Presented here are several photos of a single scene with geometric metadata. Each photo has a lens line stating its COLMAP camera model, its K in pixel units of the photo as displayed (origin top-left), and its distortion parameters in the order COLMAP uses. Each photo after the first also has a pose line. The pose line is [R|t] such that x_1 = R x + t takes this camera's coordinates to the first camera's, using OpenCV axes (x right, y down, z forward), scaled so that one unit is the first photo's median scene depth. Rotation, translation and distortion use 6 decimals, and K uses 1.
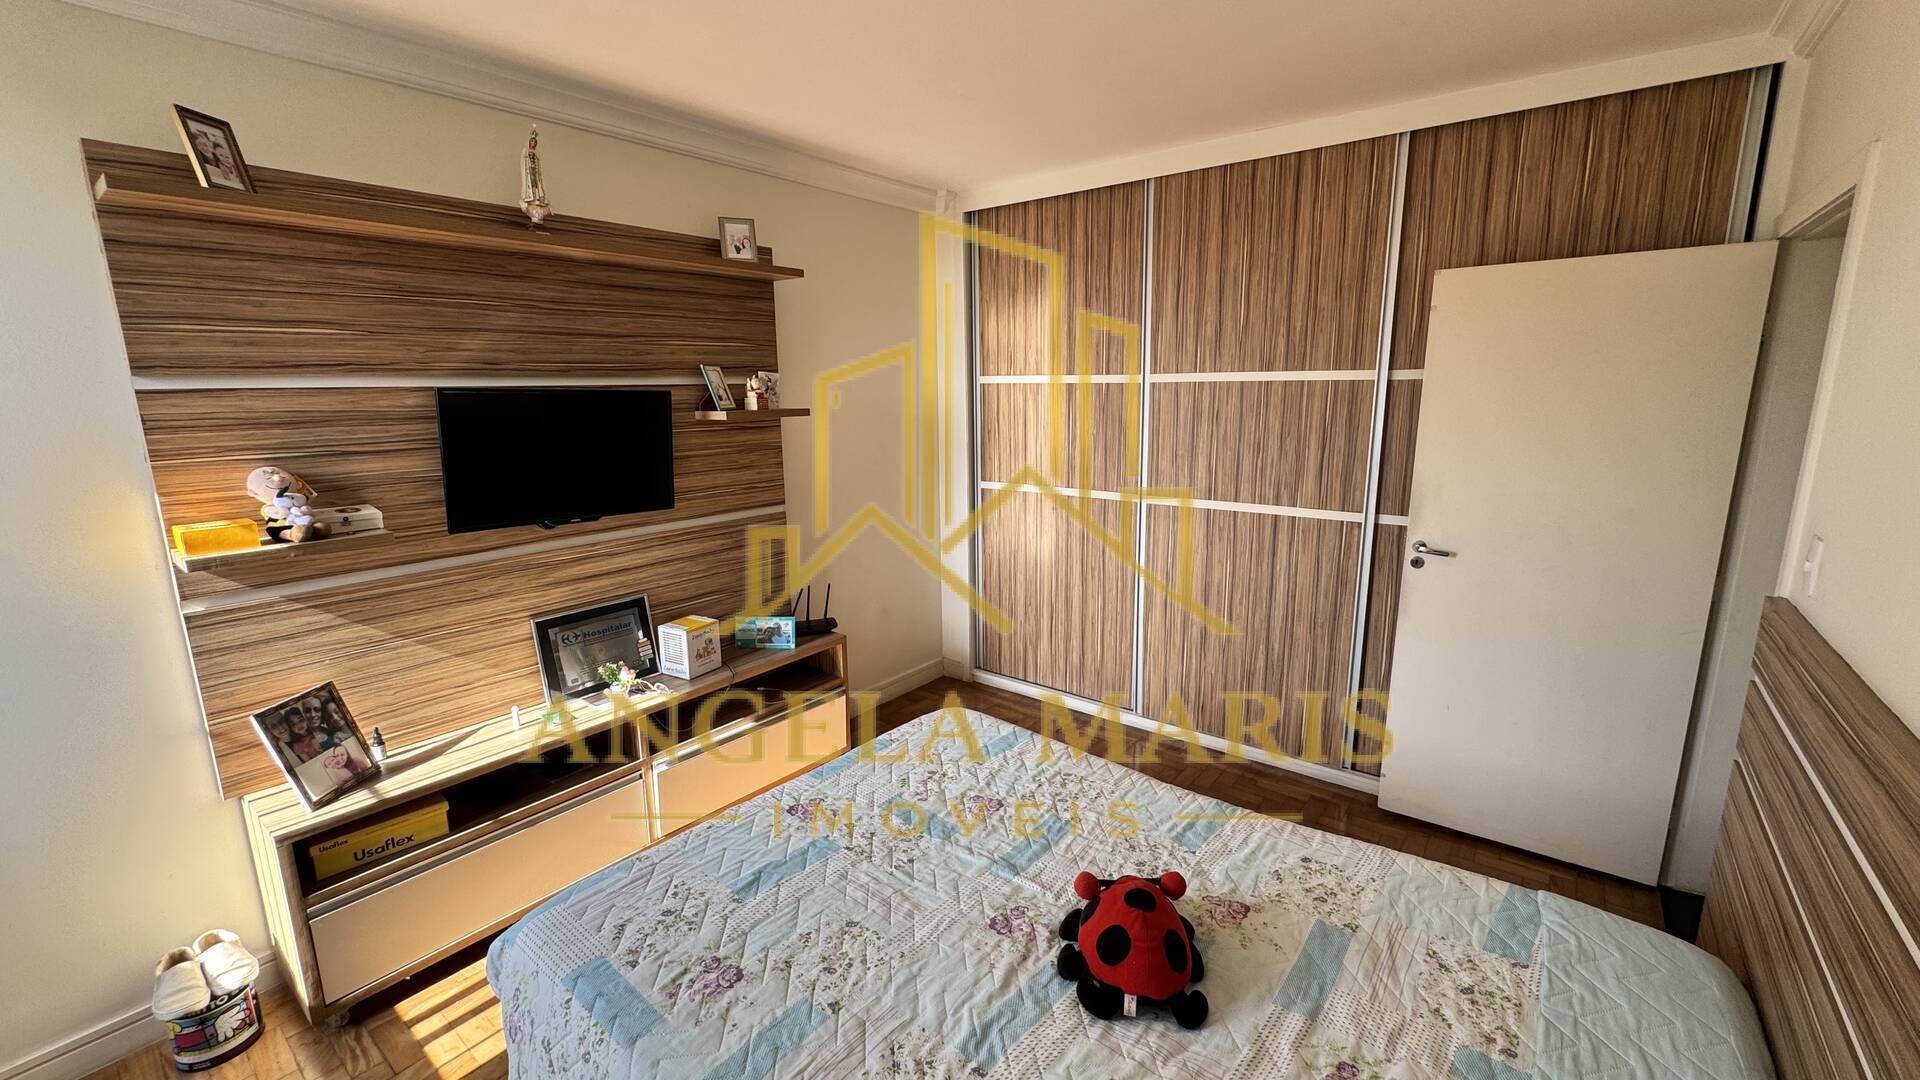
lens RADIAL K [[767.6, 0, 959.4], [0, 767.6, 539.9], [0, 0, 1]] dist [-0.002434, -0.000038]
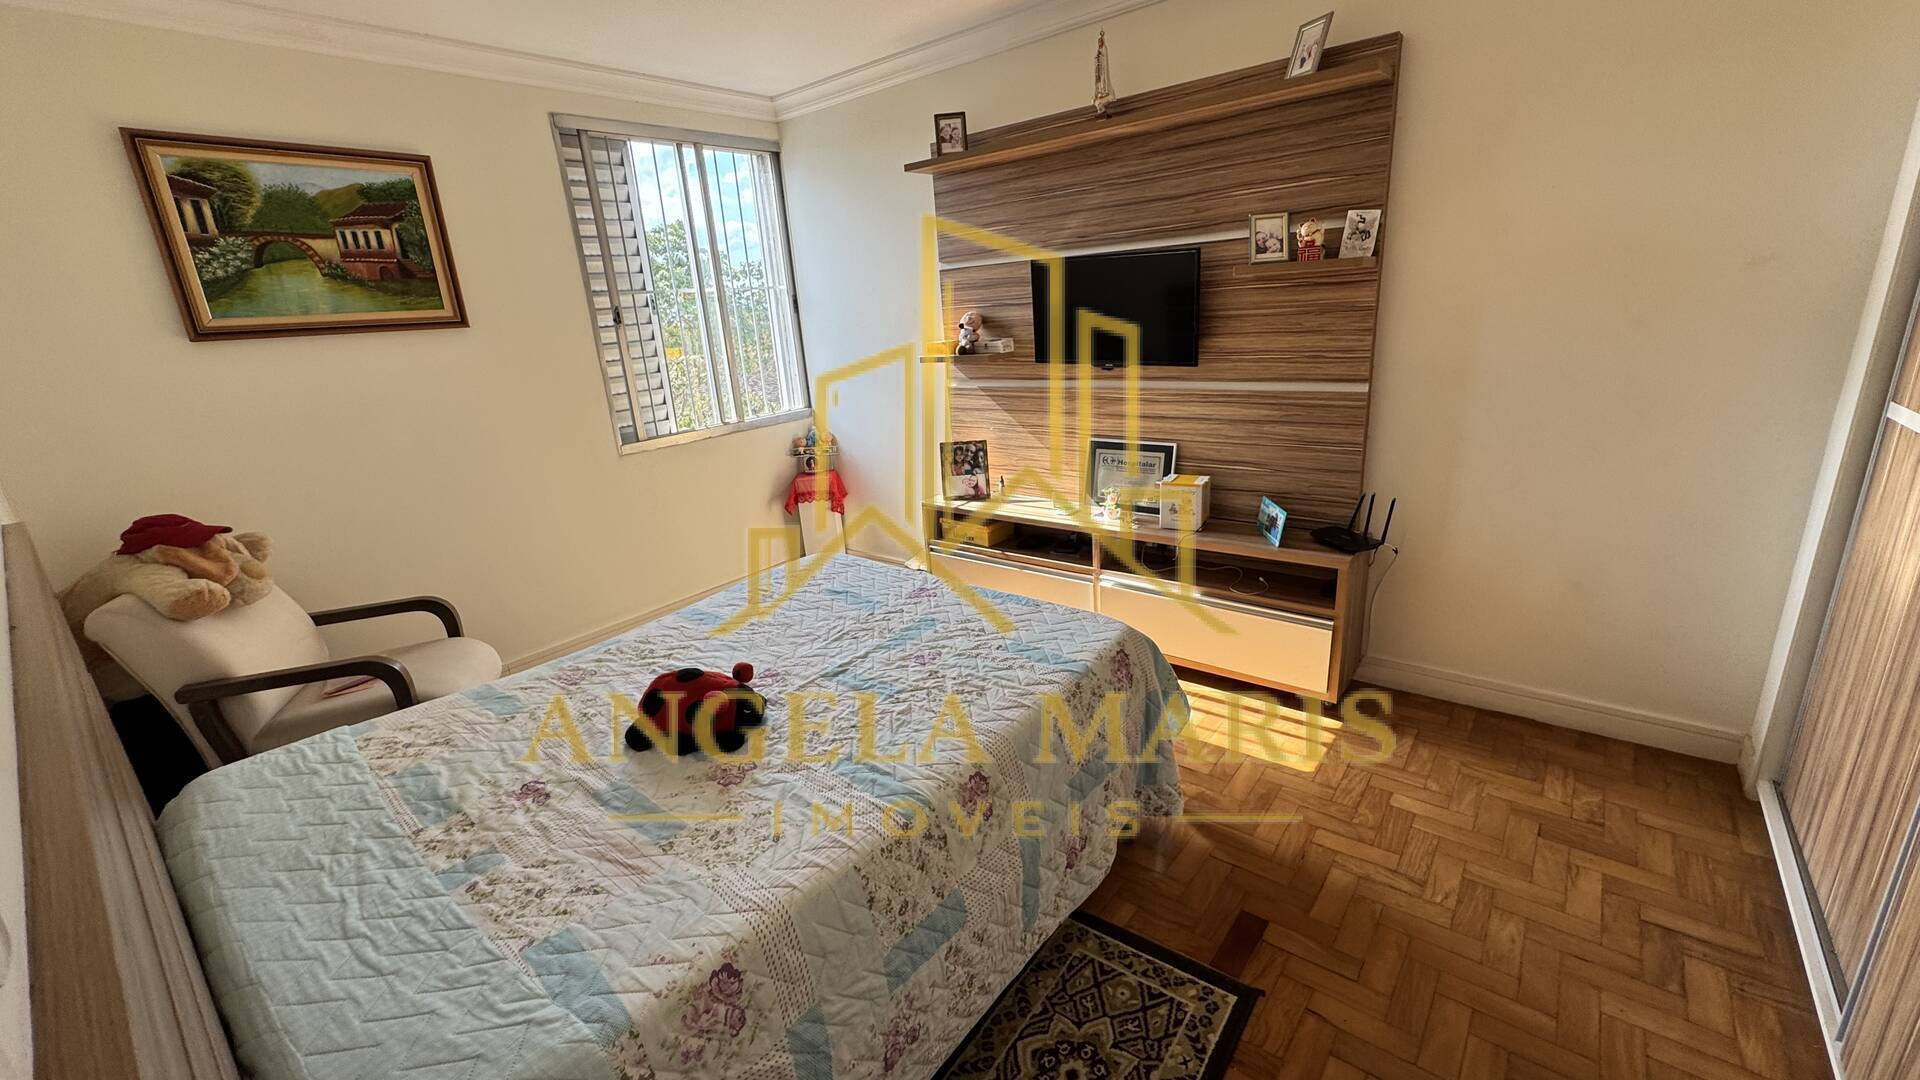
lens RADIAL K [[767.6, 0, 959.4], [0, 767.6, 539.9], [0, 0, 1]] dist [-0.002434, -0.000038]
pose [[-0.004746, 0.309225, -0.950977, 0.690194], [-0.130195, 0.942702, 0.307184, -0.098270], [0.991477, 0.125270, 0.035785, 0.683947]]
